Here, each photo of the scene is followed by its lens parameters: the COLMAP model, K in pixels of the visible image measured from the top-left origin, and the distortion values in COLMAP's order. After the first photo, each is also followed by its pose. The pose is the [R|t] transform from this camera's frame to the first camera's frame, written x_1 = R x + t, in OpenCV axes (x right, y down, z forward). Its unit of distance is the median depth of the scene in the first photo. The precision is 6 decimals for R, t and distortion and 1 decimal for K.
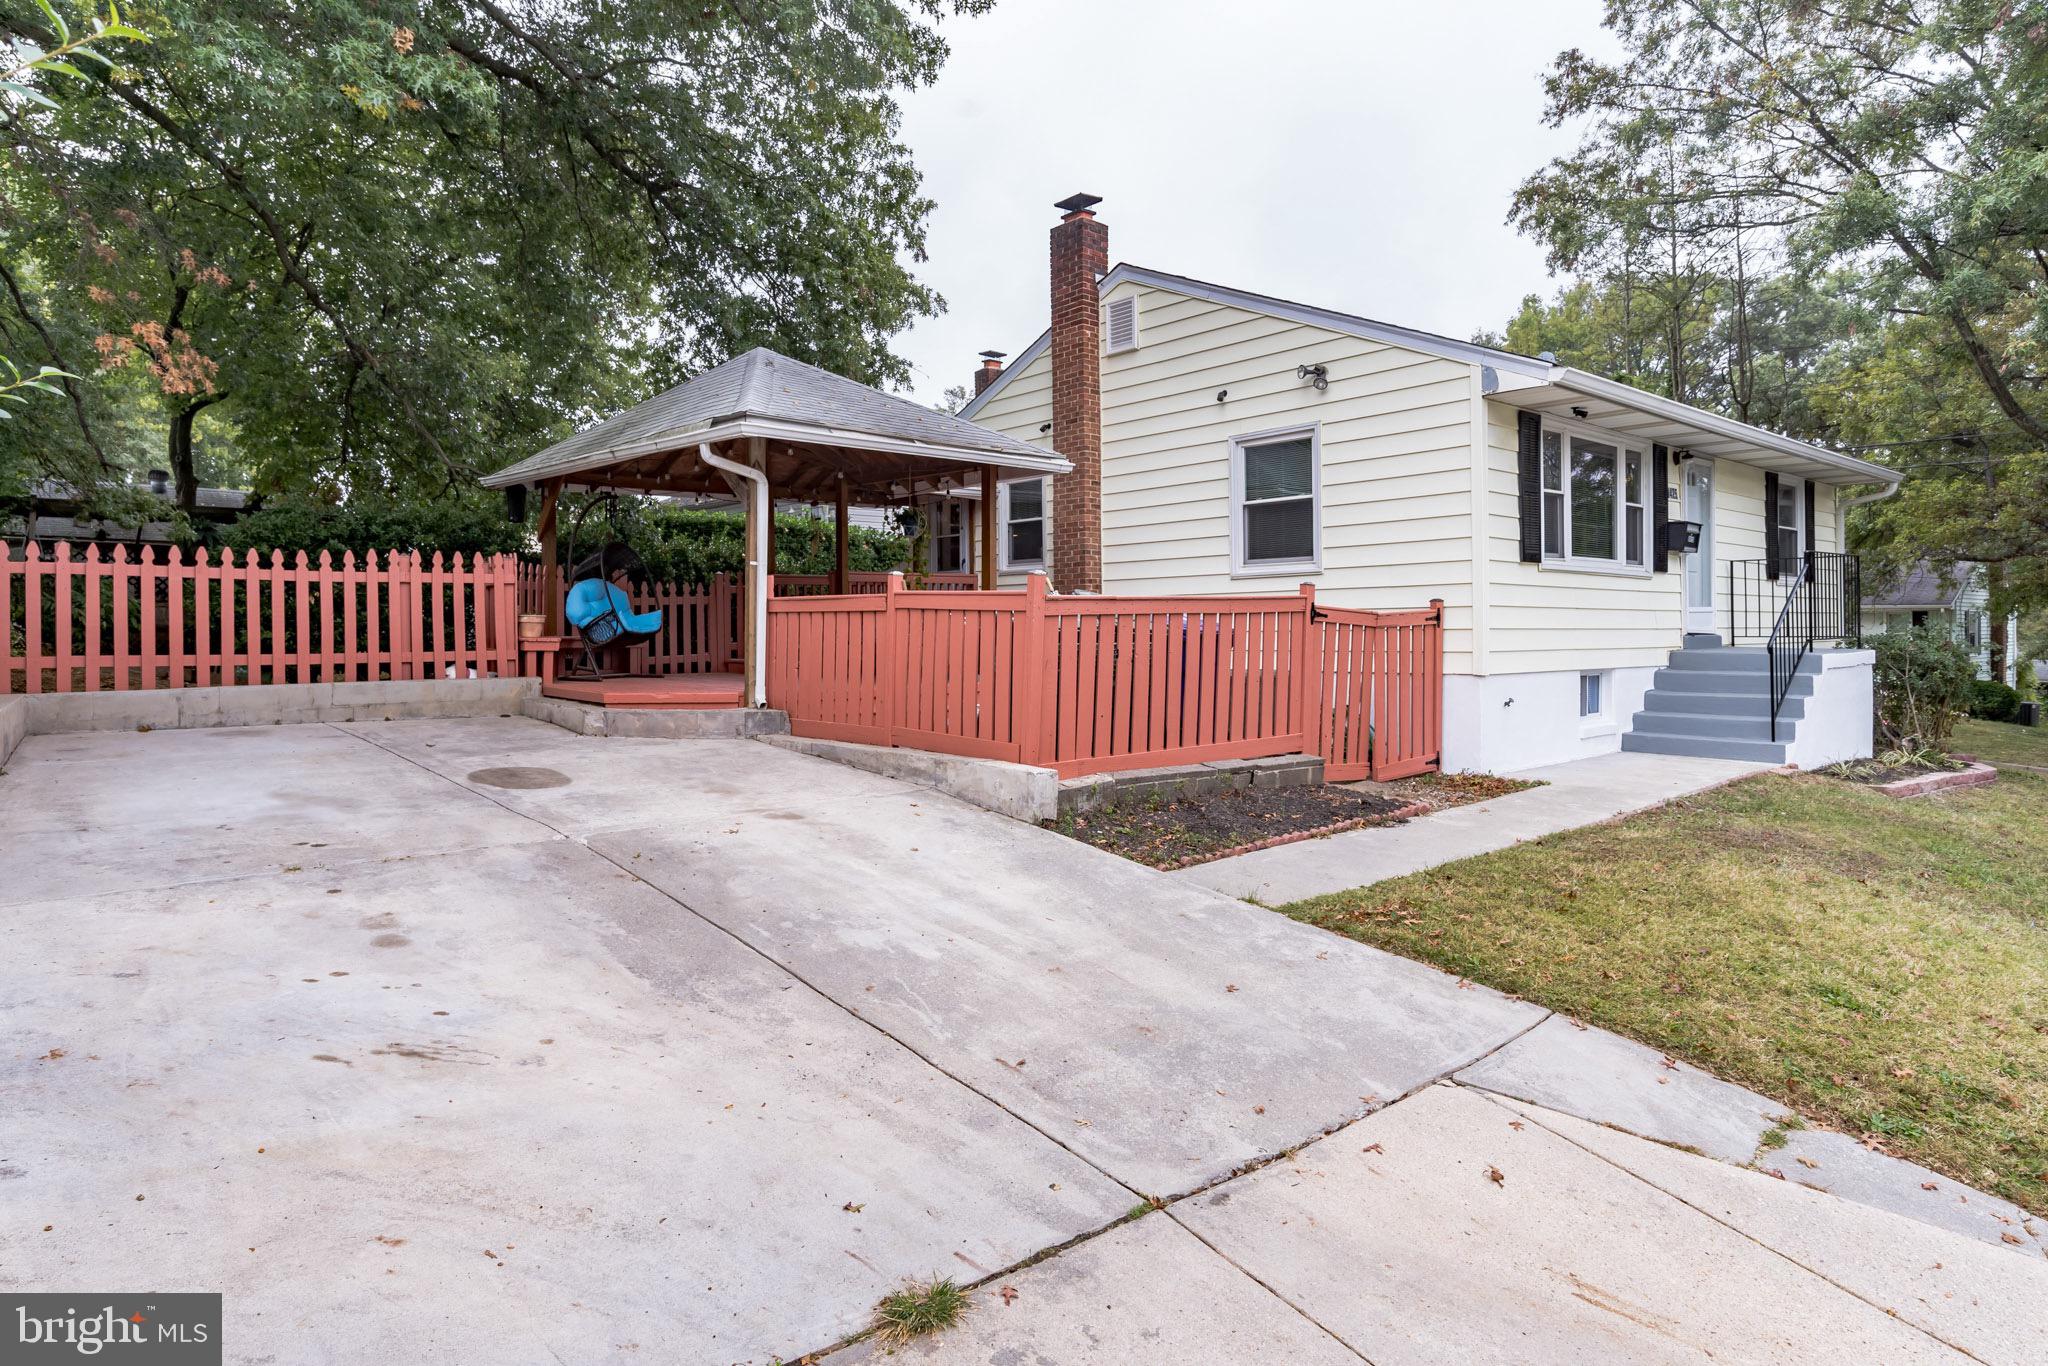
lens RADIAL K [[1148.6, 0, 1024.9], [0, 1148.6, 638.6], [0, 0, 1]] dist [0.005581, -0.000426]
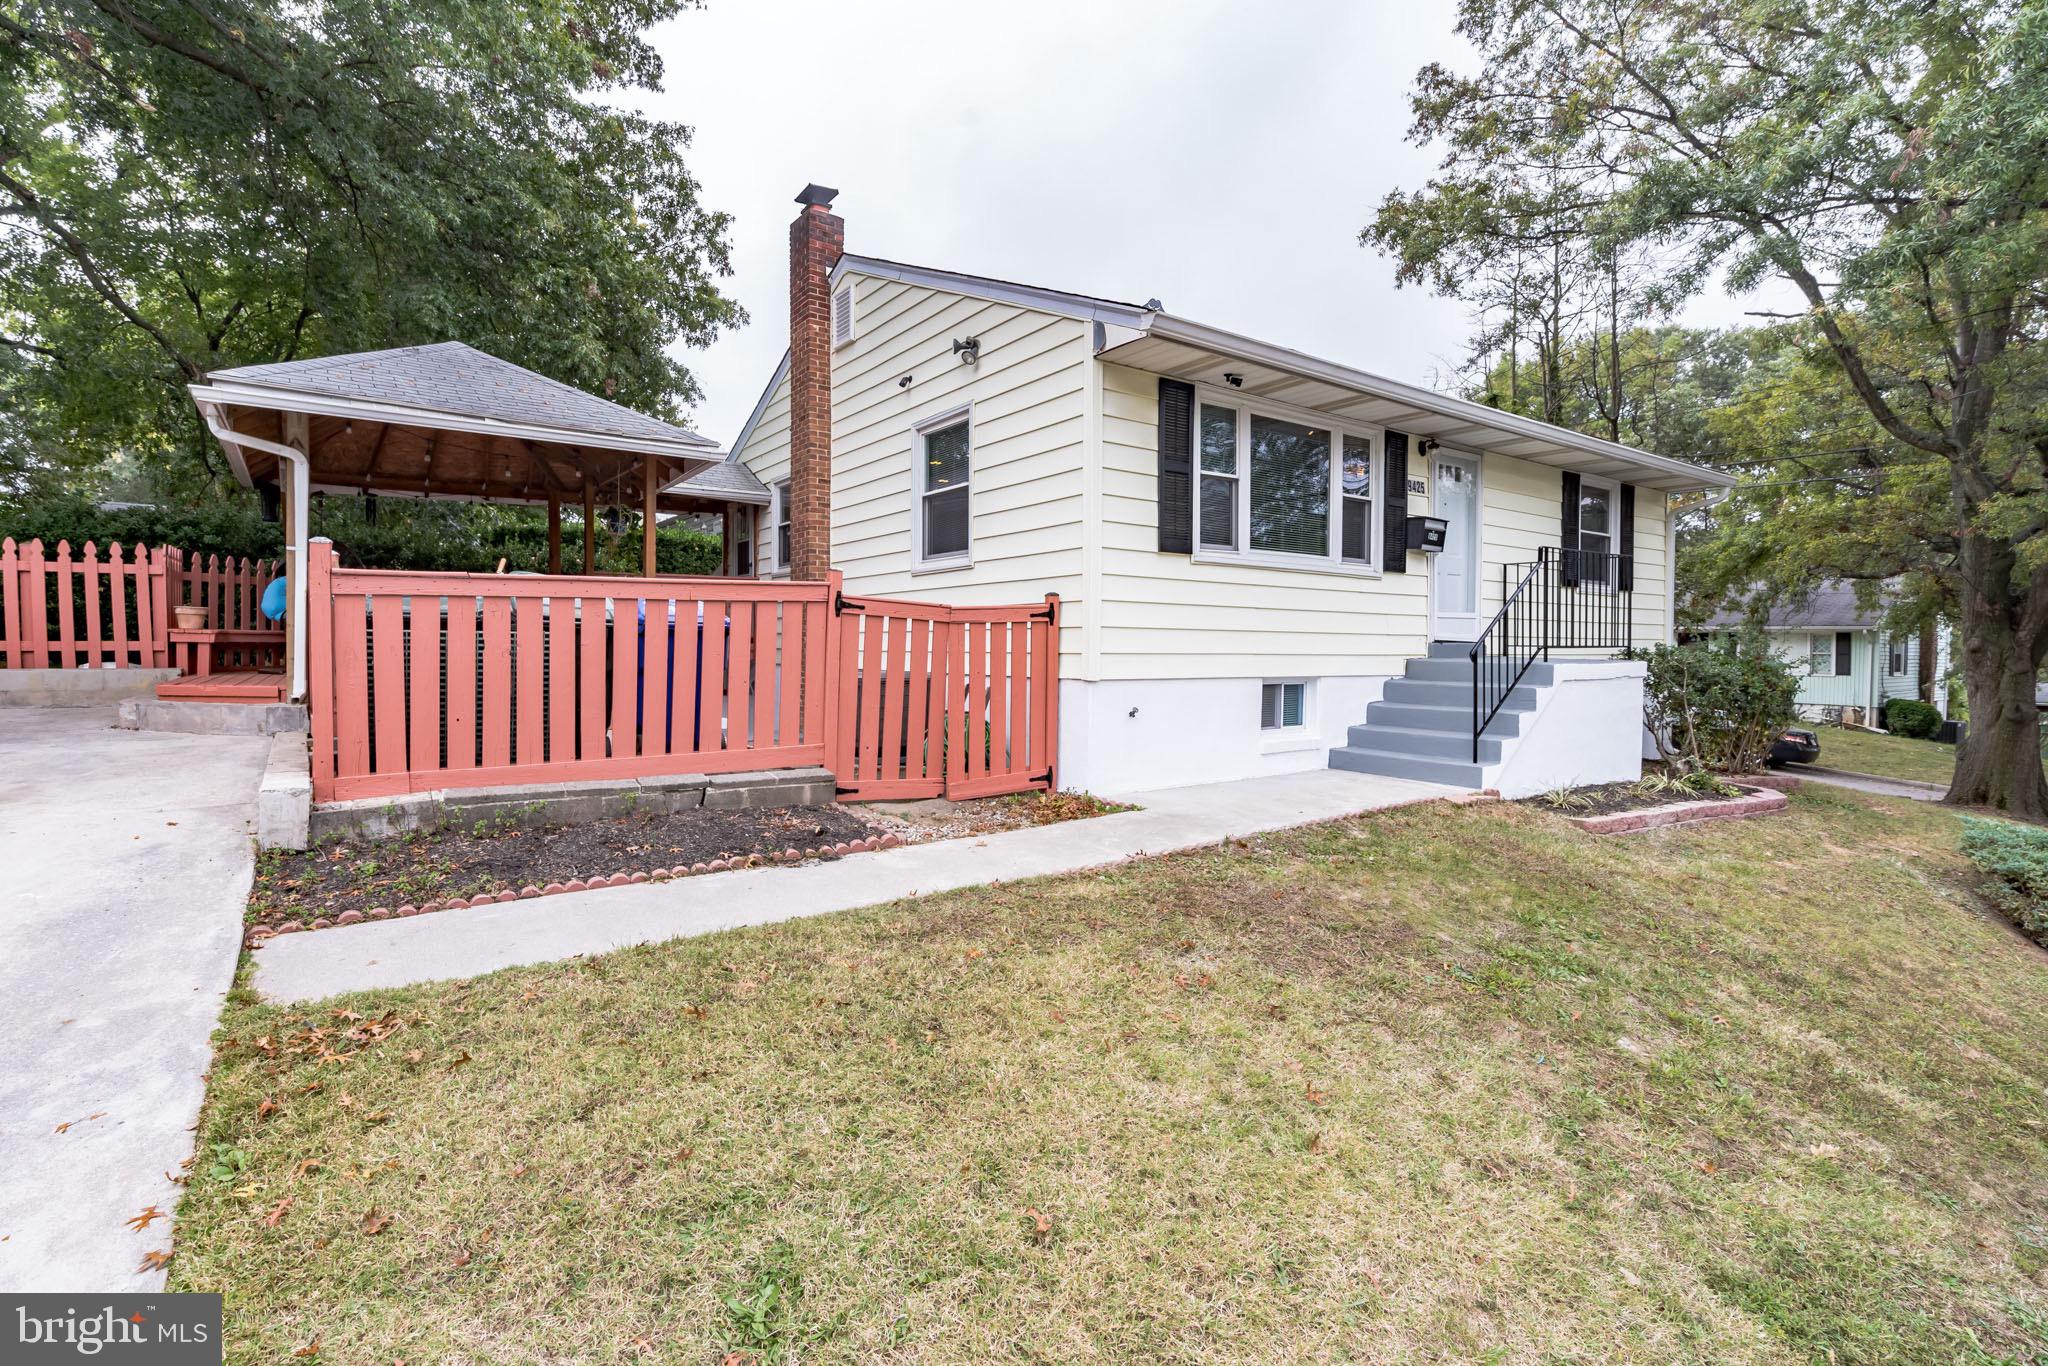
lens RADIAL K [[937.1, 0, 1013.7], [0, 937.1, 674.1], [0, 0, 1]] dist [-0.006911, 0.000431]
pose [[0.994867, 0.014879, -0.100093, 0.341094], [-0.012503, 0.999626, 0.024322, 0.008741], [0.100418, -0.022945, 0.994681, 0.240796]]
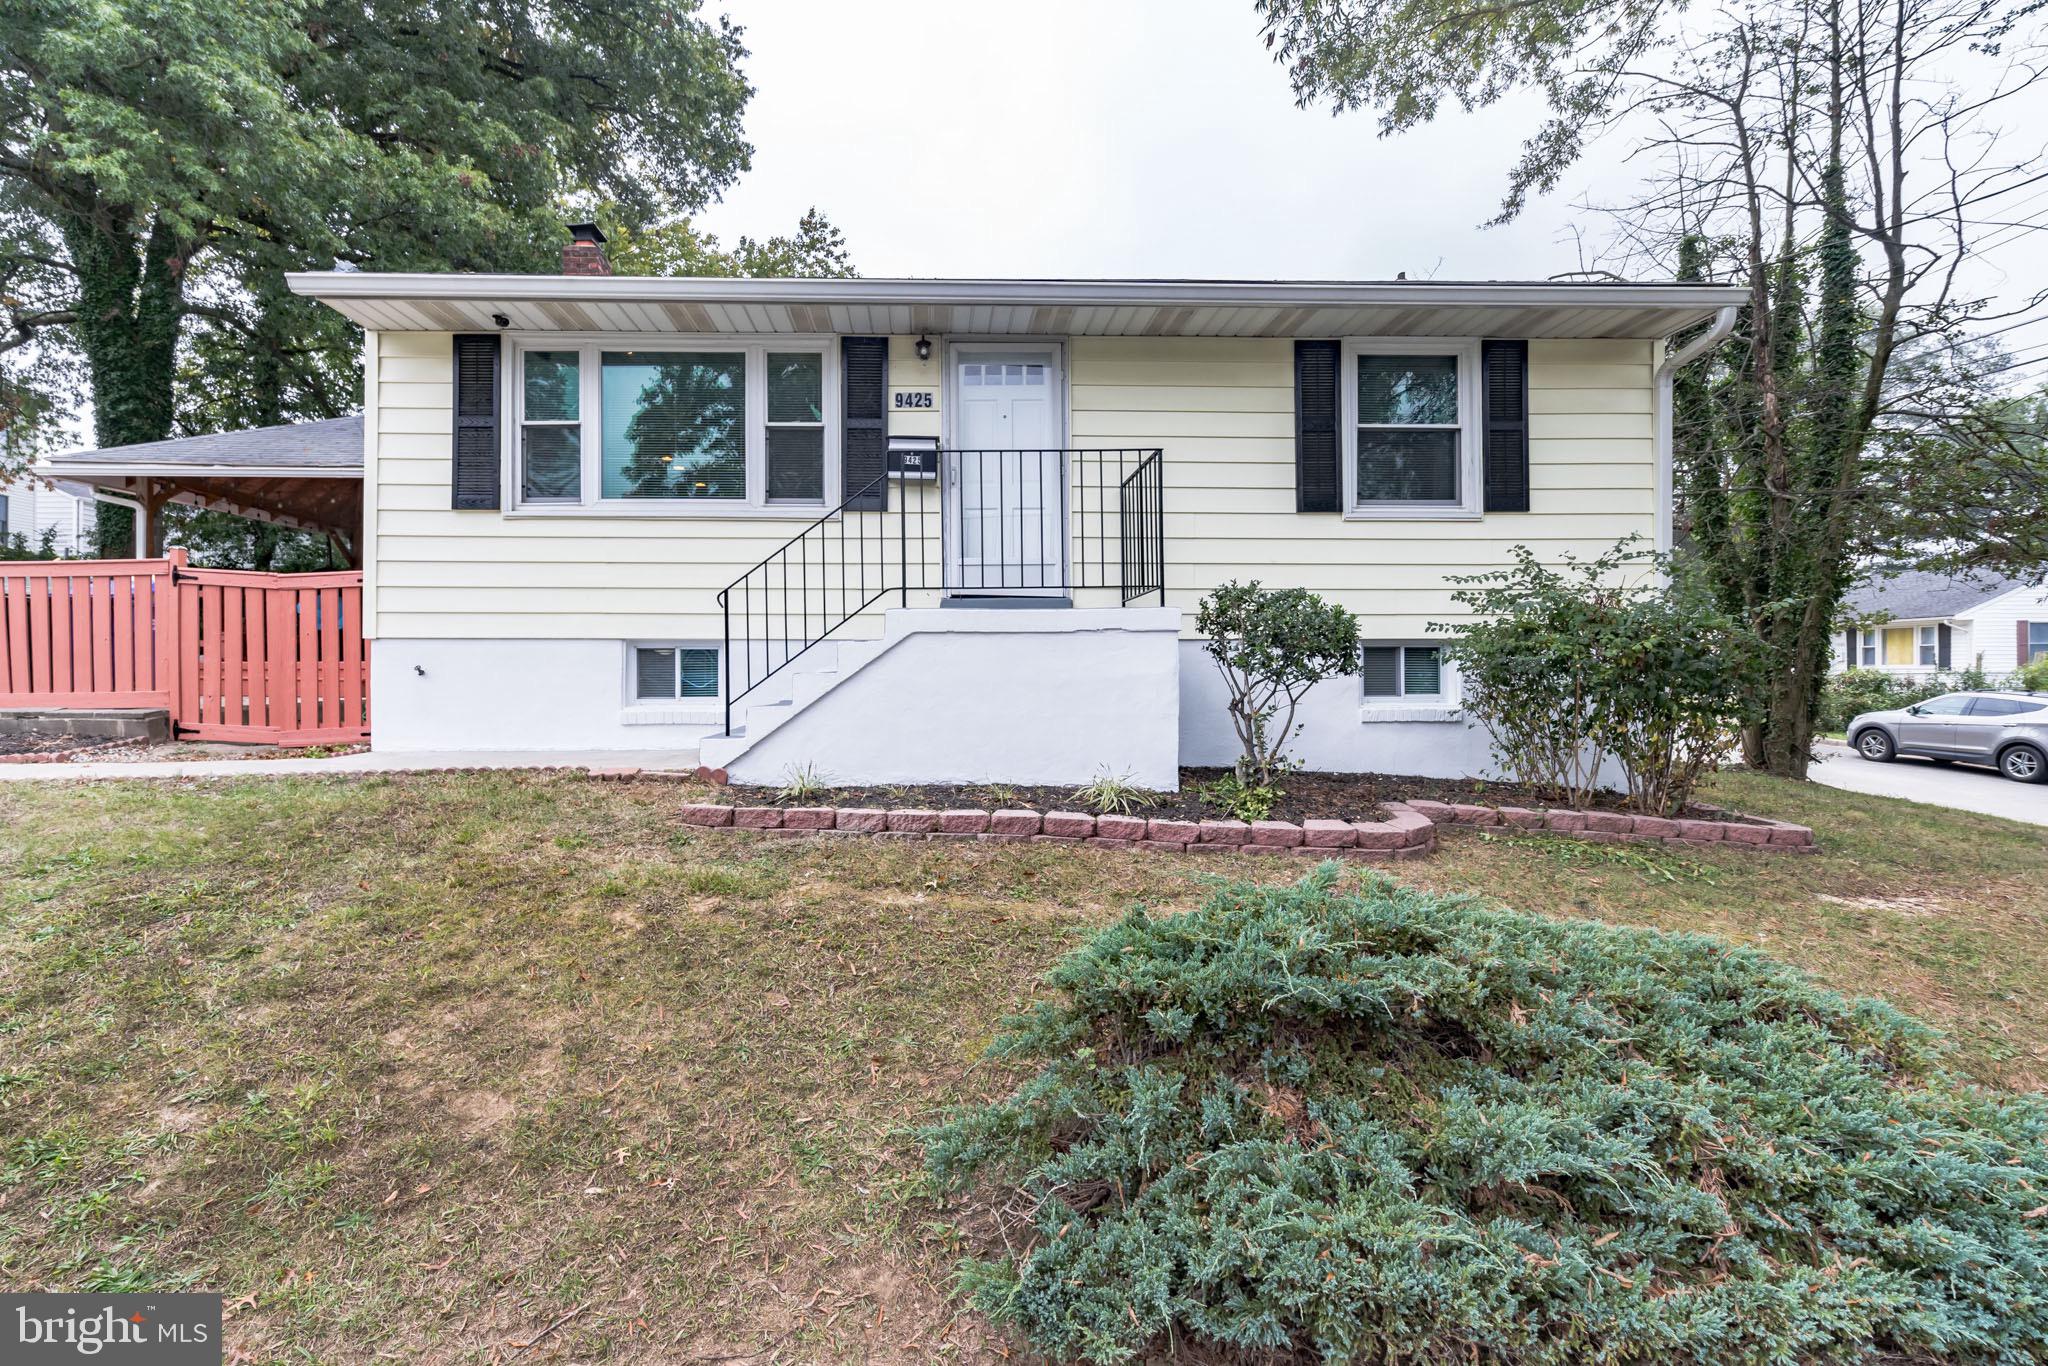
lens RADIAL K [[937.1, 0, 1013.7], [0, 937.1, 674.1], [0, 0, 1]] dist [-0.006911, 0.000431]
pose [[0.775475, 0.008625, -0.631320, 1.038553], [-0.007955, 0.999961, 0.003889, 0.043938], [0.631329, 0.002006, 0.775513, 0.623765]]
